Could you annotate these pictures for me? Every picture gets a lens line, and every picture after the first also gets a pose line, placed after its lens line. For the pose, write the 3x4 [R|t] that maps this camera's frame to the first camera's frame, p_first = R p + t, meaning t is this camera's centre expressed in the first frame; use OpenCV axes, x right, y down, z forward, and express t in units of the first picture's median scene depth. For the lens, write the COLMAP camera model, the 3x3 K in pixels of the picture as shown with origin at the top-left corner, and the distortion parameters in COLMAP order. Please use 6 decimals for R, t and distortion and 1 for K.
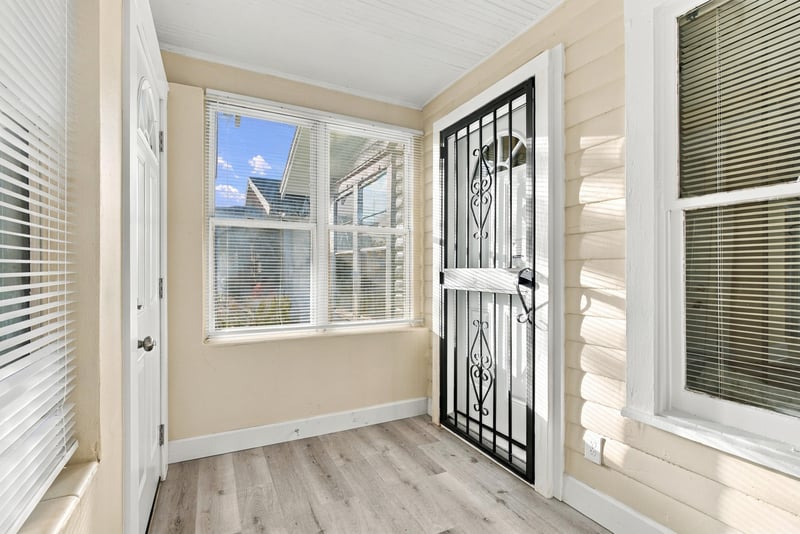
lens RADIAL K [[387.6, 0, 398.4], [0, 387.6, 263.7], [0, 0, 1]] dist [-0.003996, -0.000273]
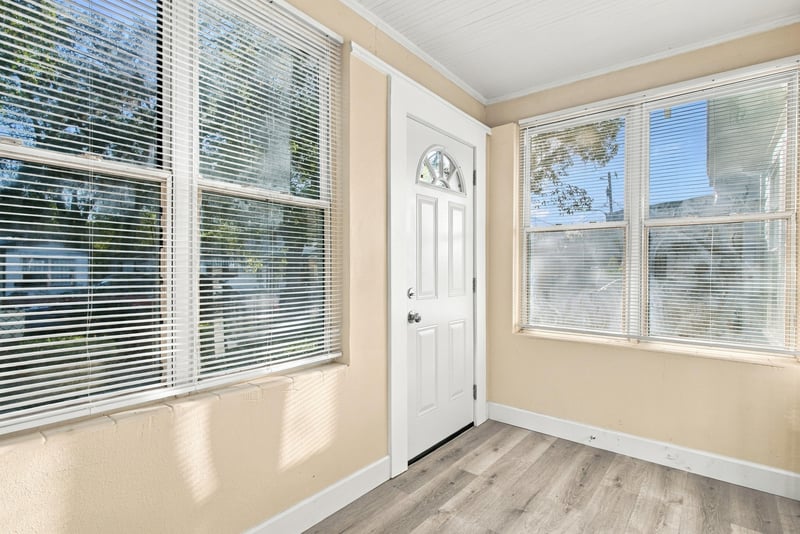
lens RADIAL K [[387.6, 0, 396.6], [0, 387.6, 271.3], [0, 0, 1]] dist [-0.003996, -0.000273]
pose [[0.409917, 0.003298, -0.912117, 0.451718], [0.003675, 0.999979, 0.005268, 0.005801], [0.912116, -0.005512, 0.409896, 0.162160]]
